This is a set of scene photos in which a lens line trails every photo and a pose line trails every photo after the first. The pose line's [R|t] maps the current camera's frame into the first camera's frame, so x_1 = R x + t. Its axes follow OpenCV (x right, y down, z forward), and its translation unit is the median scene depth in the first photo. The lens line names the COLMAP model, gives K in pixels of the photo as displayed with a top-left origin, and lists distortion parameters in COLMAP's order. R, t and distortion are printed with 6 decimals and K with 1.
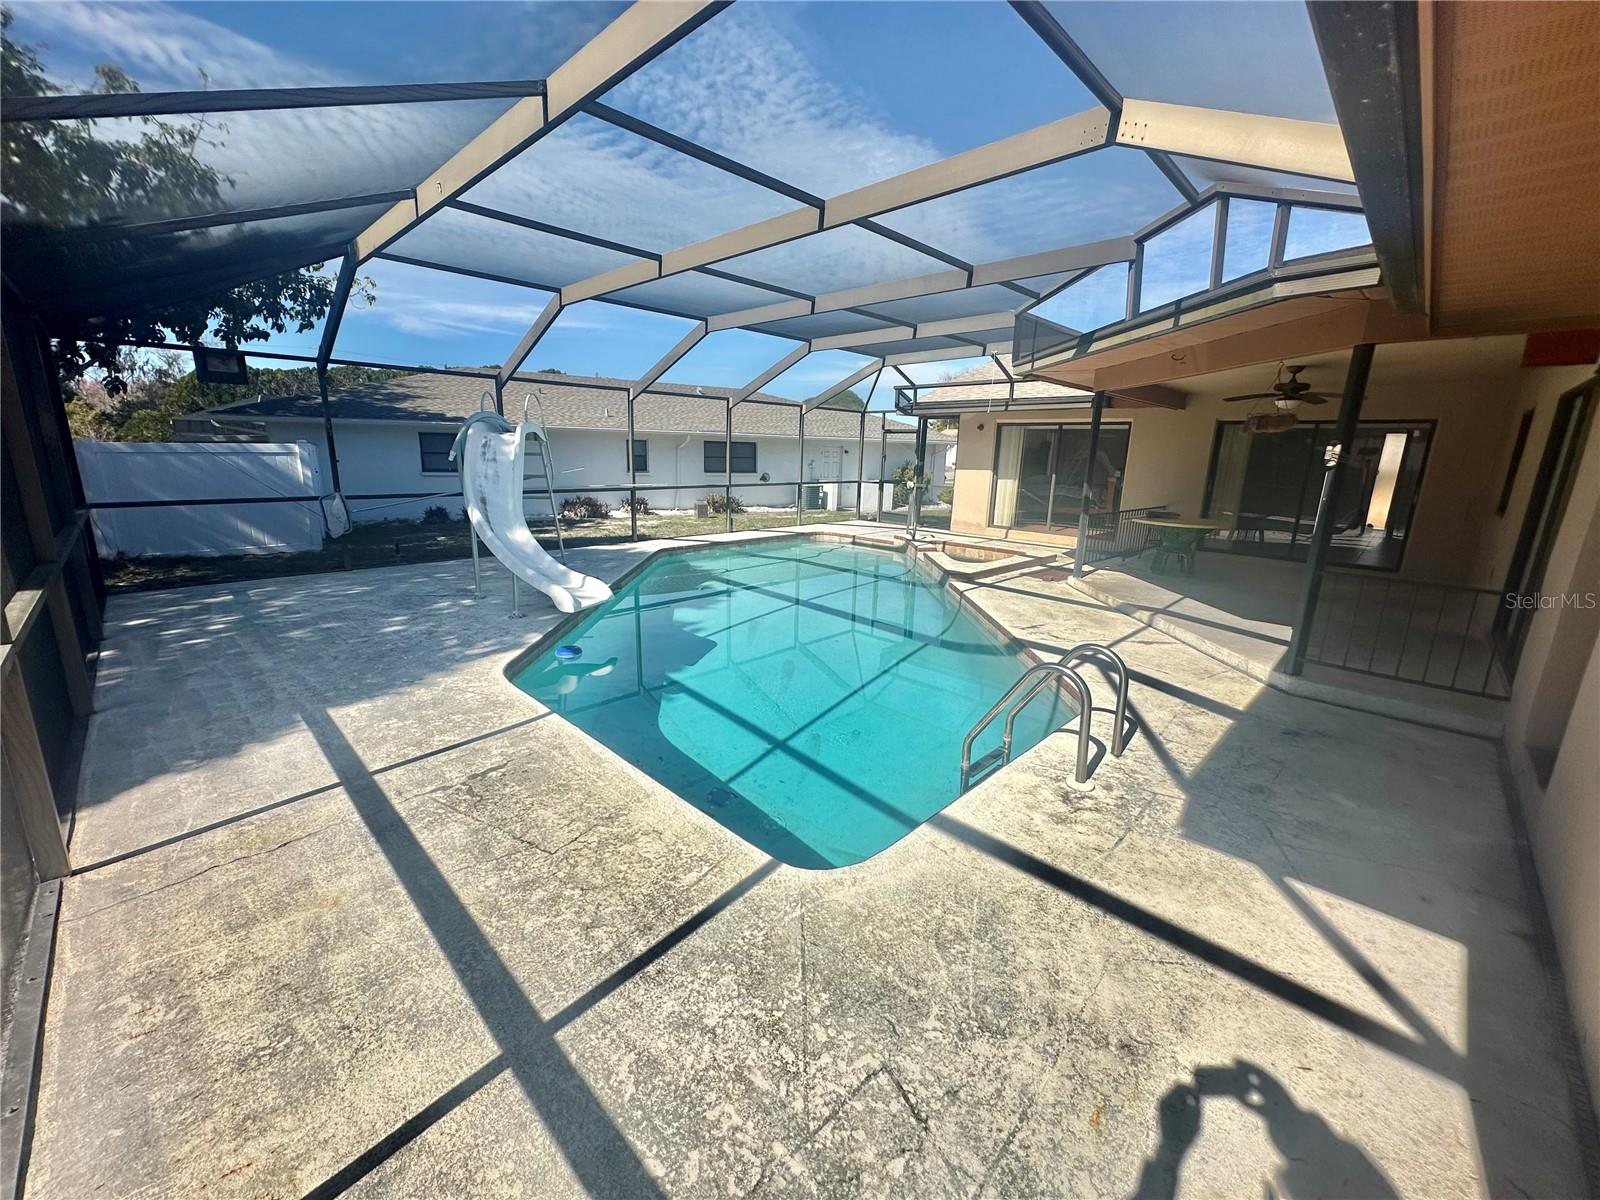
lens RADIAL K [[634.9, 0, 800.0], [0, 634.9, 600.0], [0, 0, 1]] dist [-0.008923, -0.000179]
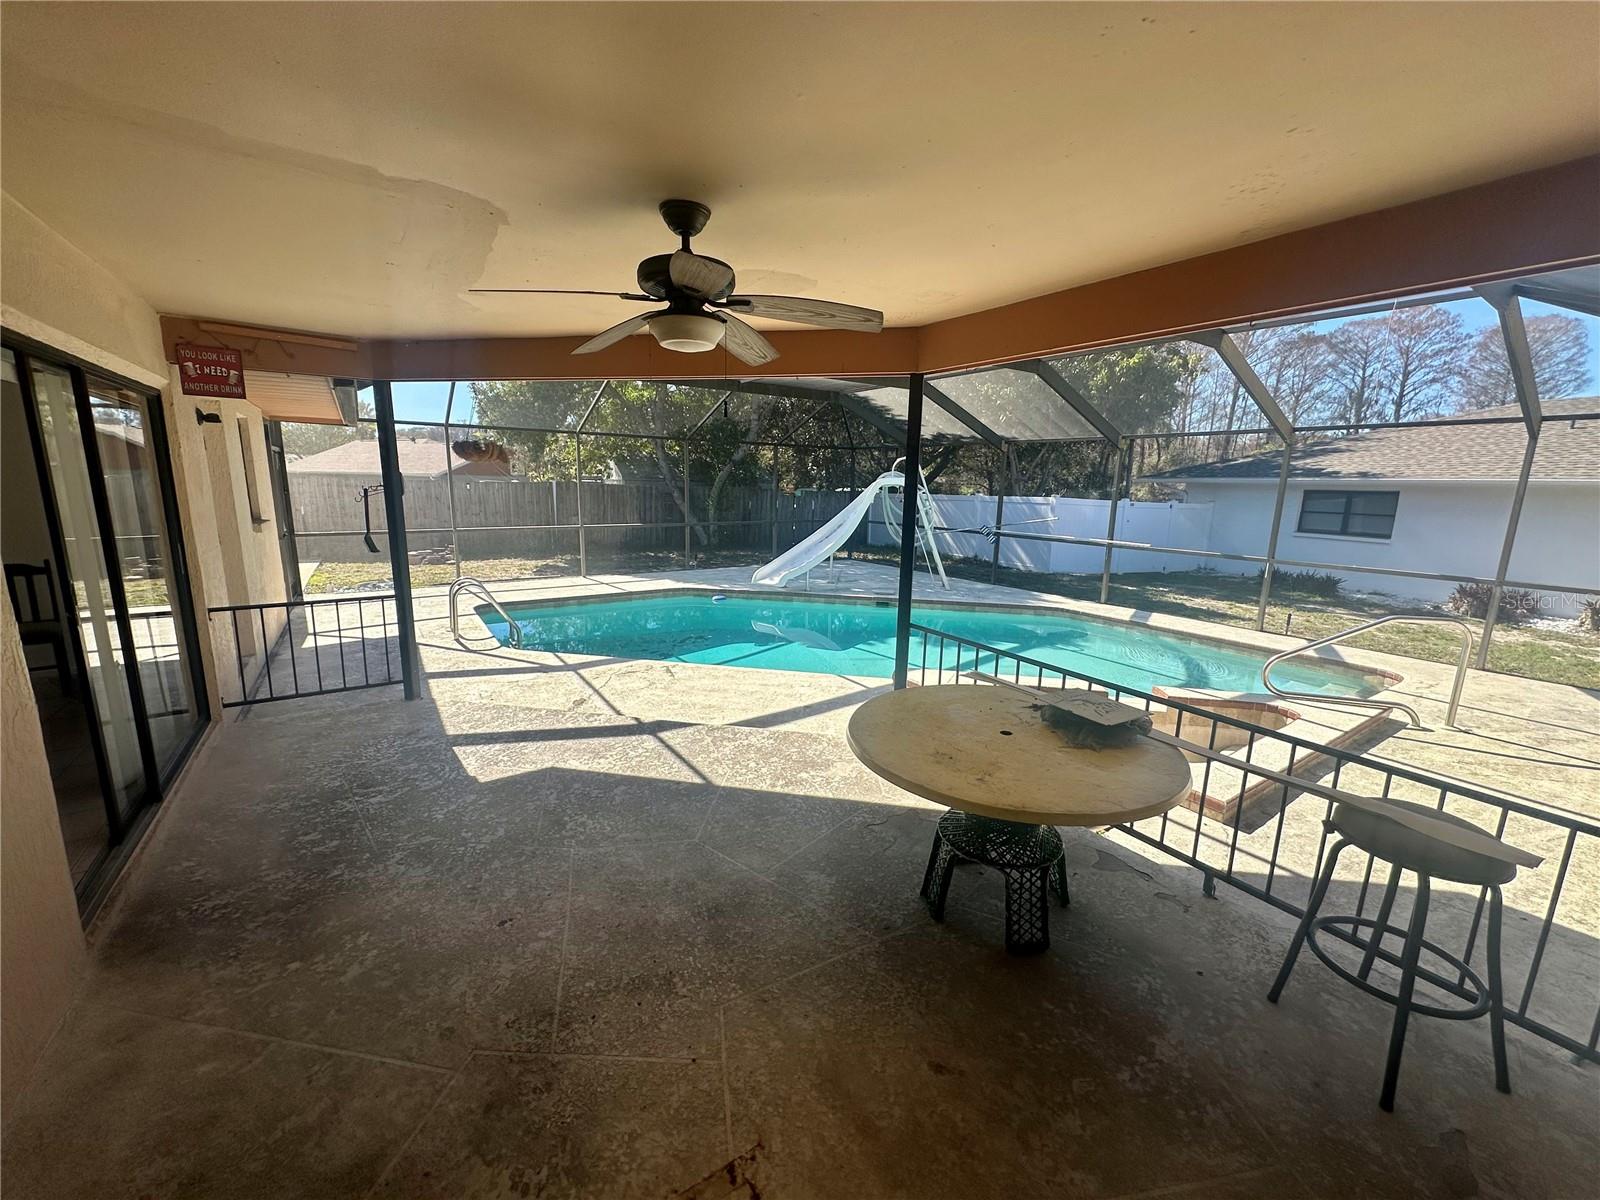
lens RADIAL K [[634.9, 0, 800.0], [0, 634.9, 600.0], [0, 0, 1]] dist [-0.008923, -0.000179]
pose [[-0.197499, 0.151797, -0.968479, 1.656200], [-0.249797, 0.947533, 0.199454, -0.401079], [0.947943, 0.281316, -0.149219, 1.733610]]
